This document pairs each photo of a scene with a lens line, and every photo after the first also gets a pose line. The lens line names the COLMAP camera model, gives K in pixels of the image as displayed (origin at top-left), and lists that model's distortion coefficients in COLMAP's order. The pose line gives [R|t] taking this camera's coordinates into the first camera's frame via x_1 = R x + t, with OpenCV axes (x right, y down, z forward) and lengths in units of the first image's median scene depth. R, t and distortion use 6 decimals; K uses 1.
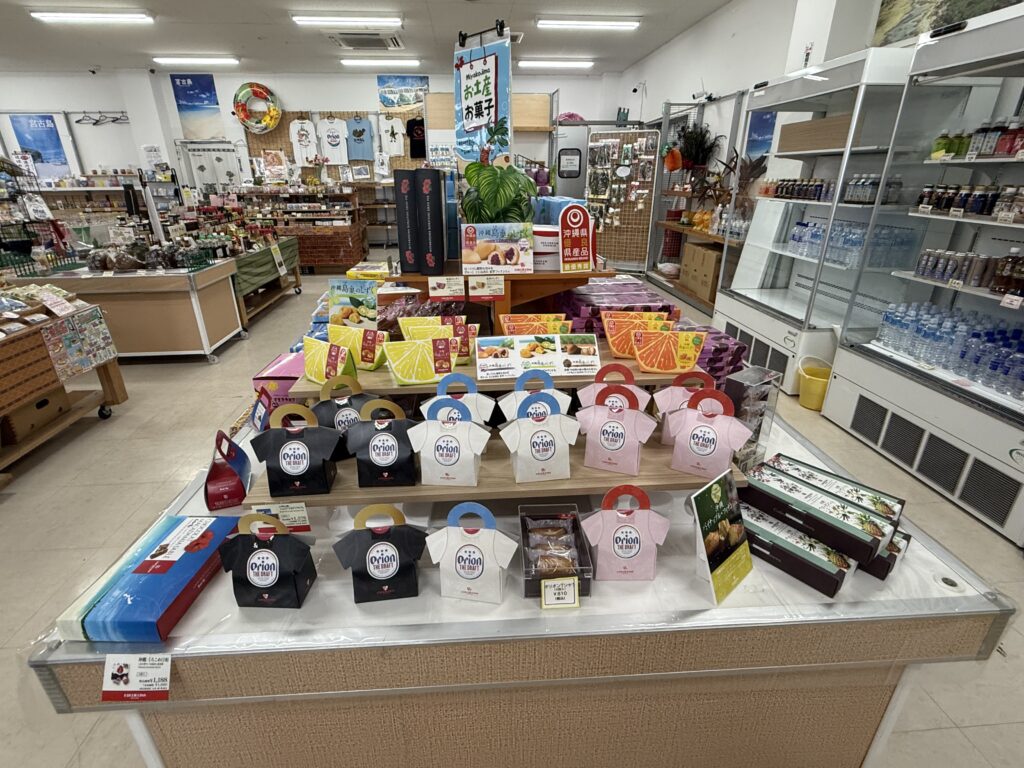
lens RADIAL K [[497.9, 0, 510.1], [0, 497.9, 383.9], [0, 0, 1]] dist [0.001142, -0.001233]
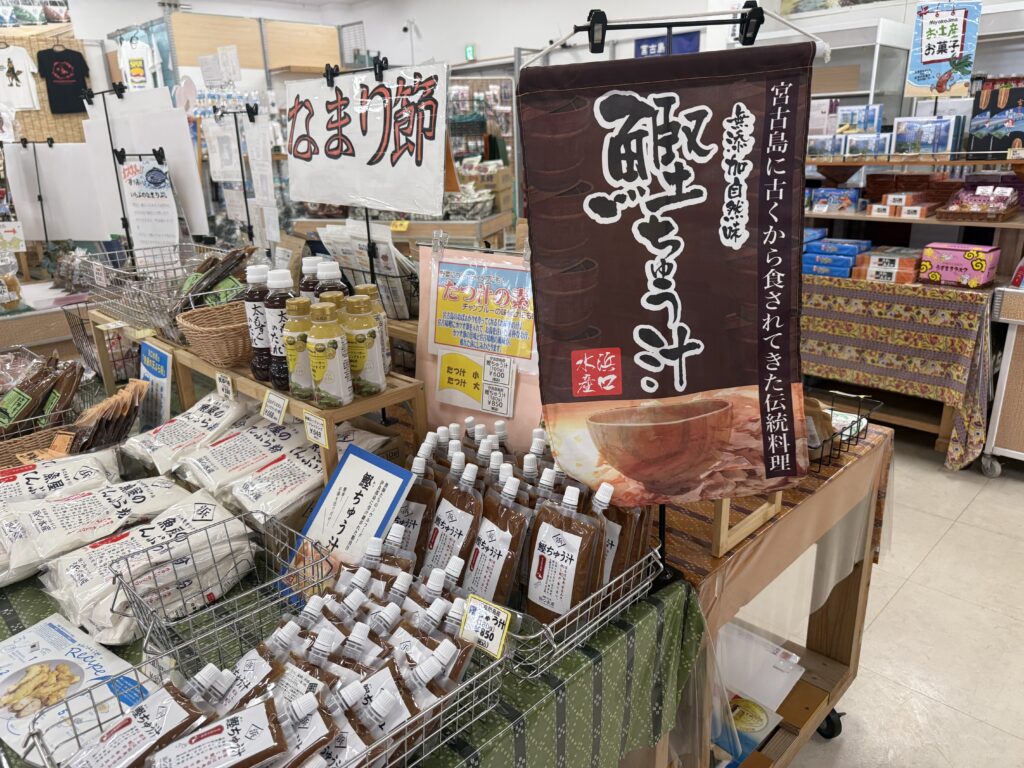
lens RADIAL K [[748.7, 0, 512.0], [0, 748.7, 384.0], [0, 0, 1]] dist [-0.001471, -0.003747]
pose [[0.750964, -0.221972, 0.621918, -1.386660], [0.280022, 0.959983, 0.004507, -0.018762], [-0.598031, 0.170766, 0.783069, 0.177660]]
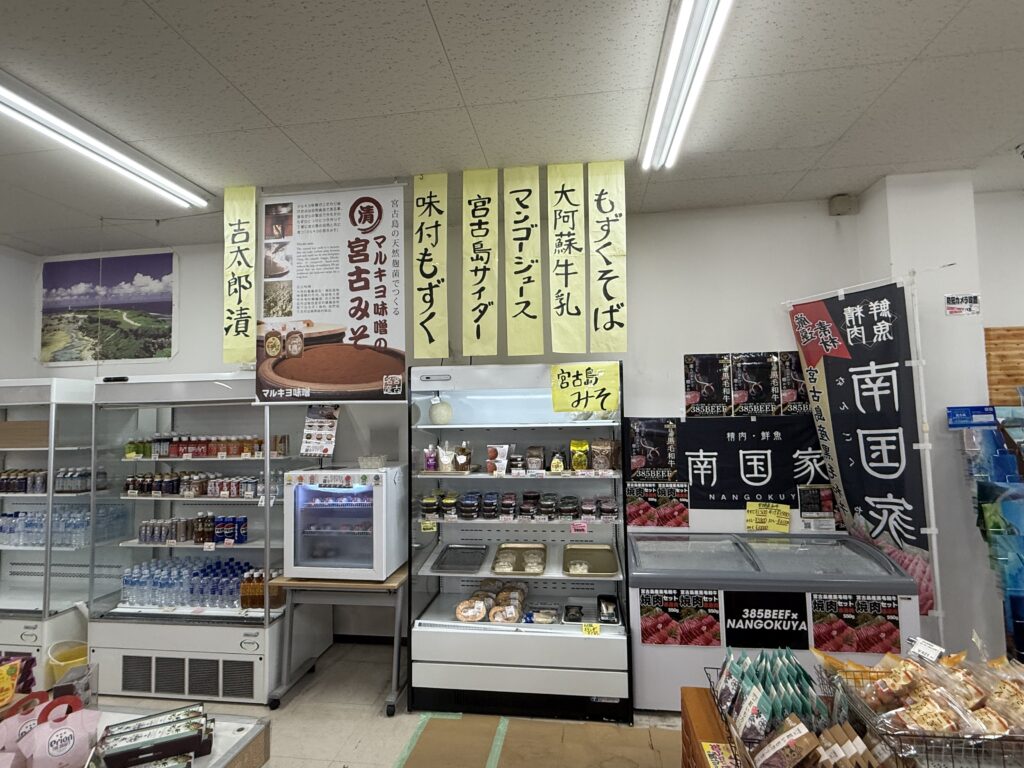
lens RADIAL K [[497.9, 0, 510.1], [0, 497.9, 383.9], [0, 0, 1]] dist [0.001142, -0.001233]
pose [[0.217269, 0.057964, 0.974389, -0.227773], [0.396496, 0.906931, -0.142362, -0.028040], [-0.891956, 0.417272, 0.174066, -0.218549]]
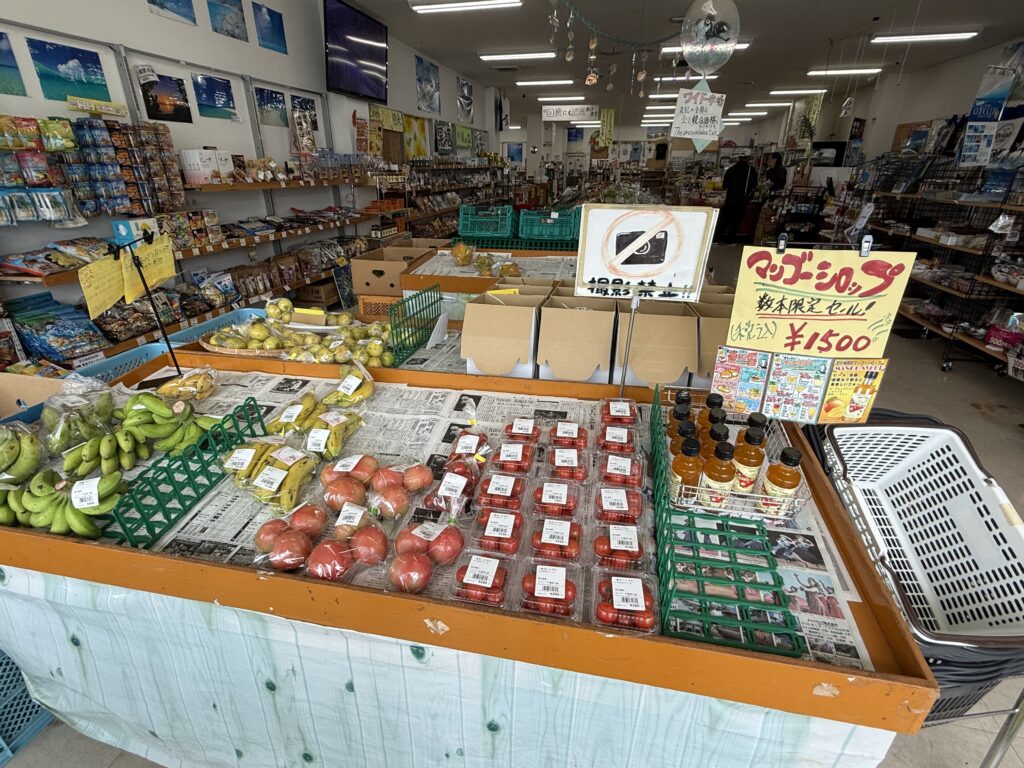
lens RADIAL K [[497.9, 0, 510.1], [0, 497.9, 383.9], [0, 0, 1]] dist [0.001142, -0.001233]
pose [[0.955763, 0.122860, -0.267250, -0.322318], [-0.121111, 0.992371, 0.023084, 2.230093], [0.268047, 0.010304, 0.963351, -5.110200]]
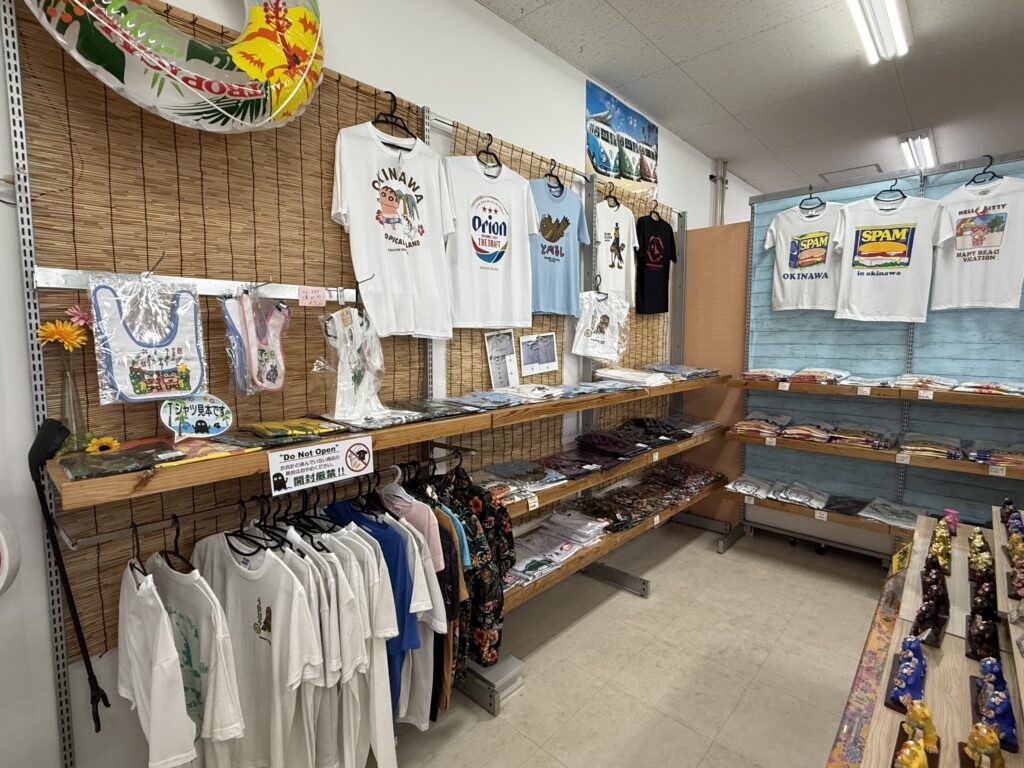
lens RADIAL K [[497.9, 0, 510.1], [0, 497.9, 383.9], [0, 0, 1]] dist [0.001142, -0.001233]
pose [[0.738242, -0.062615, 0.671624, -1.735121], [0.262191, 0.944024, -0.200187, -1.219433], [-0.621494, 0.323881, 0.713335, 2.784781]]
